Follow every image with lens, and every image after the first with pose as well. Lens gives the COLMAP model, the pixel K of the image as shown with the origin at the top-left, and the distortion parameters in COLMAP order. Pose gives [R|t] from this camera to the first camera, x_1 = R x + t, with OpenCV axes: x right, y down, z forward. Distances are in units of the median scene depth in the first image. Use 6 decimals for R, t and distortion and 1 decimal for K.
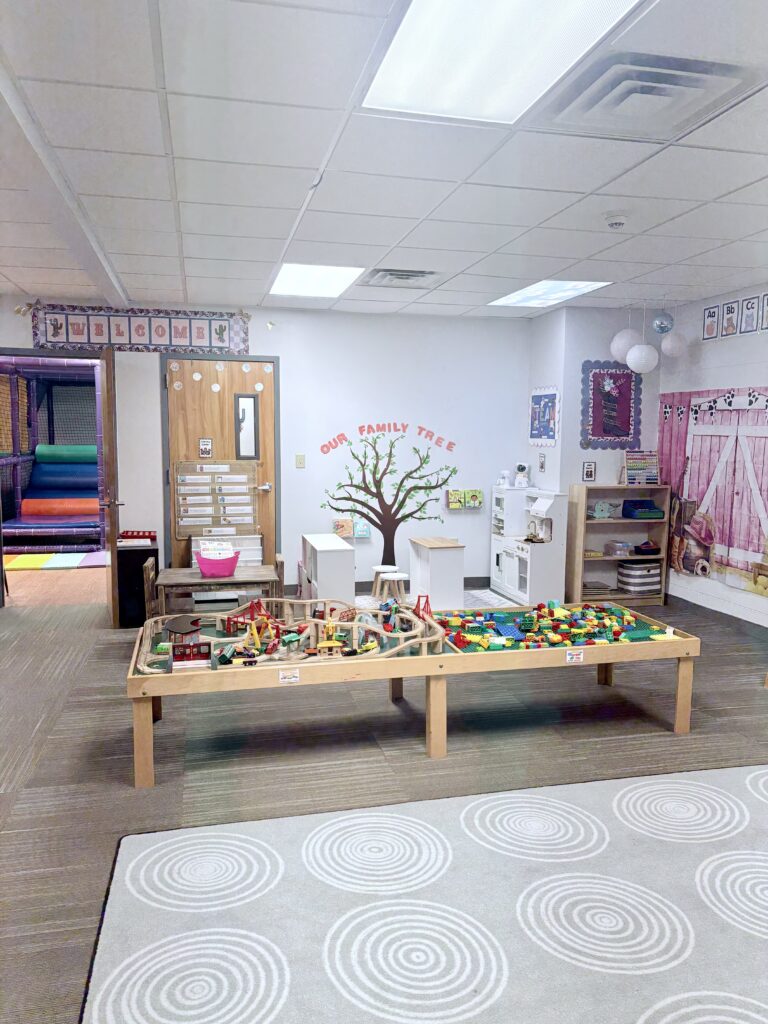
lens RADIAL K [[769.8, 0, 381.2], [0, 769.8, 515.1], [0, 0, 1]] dist [0.009153, -0.030145]
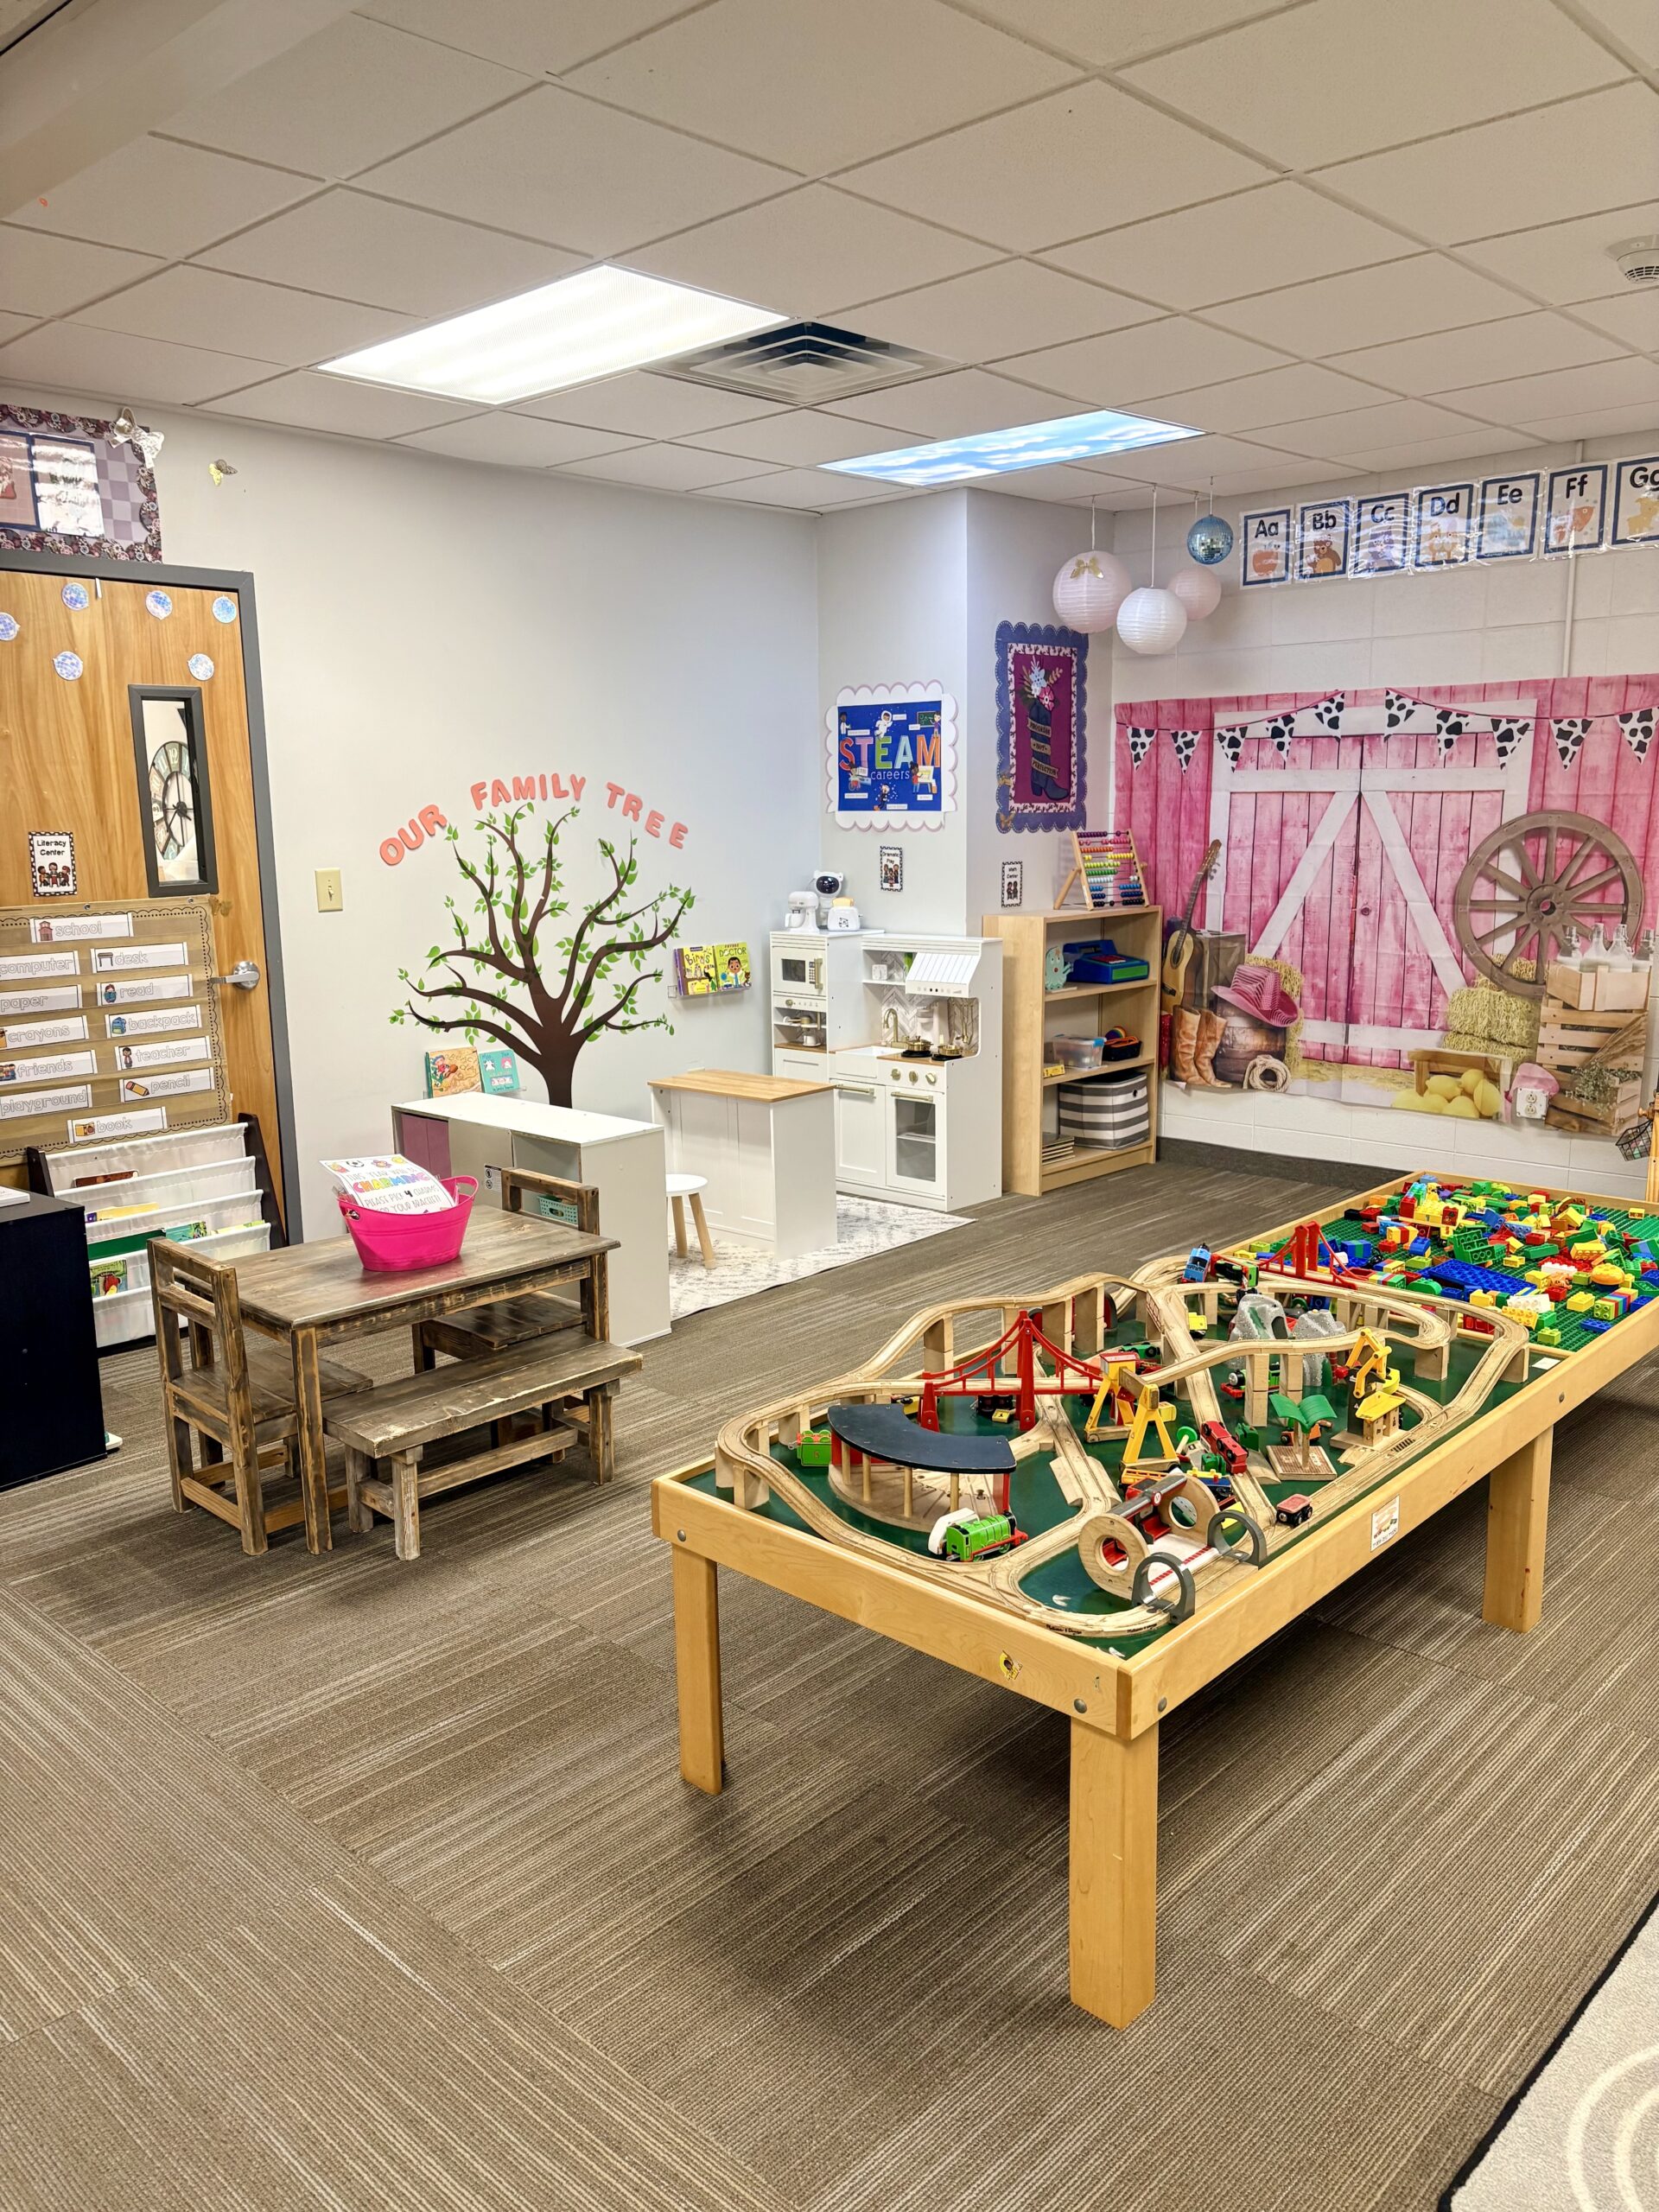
lens RADIAL K [[1662.9, 0, 838.0], [0, 1662.9, 1111.7], [0, 0, 1]] dist [0.009153, -0.030145]
pose [[0.829490, -0.120944, 0.545270, -0.341267], [0.081776, 0.992051, 0.095641, -0.026265], [-0.552503, -0.034743, 0.832786, 0.266400]]
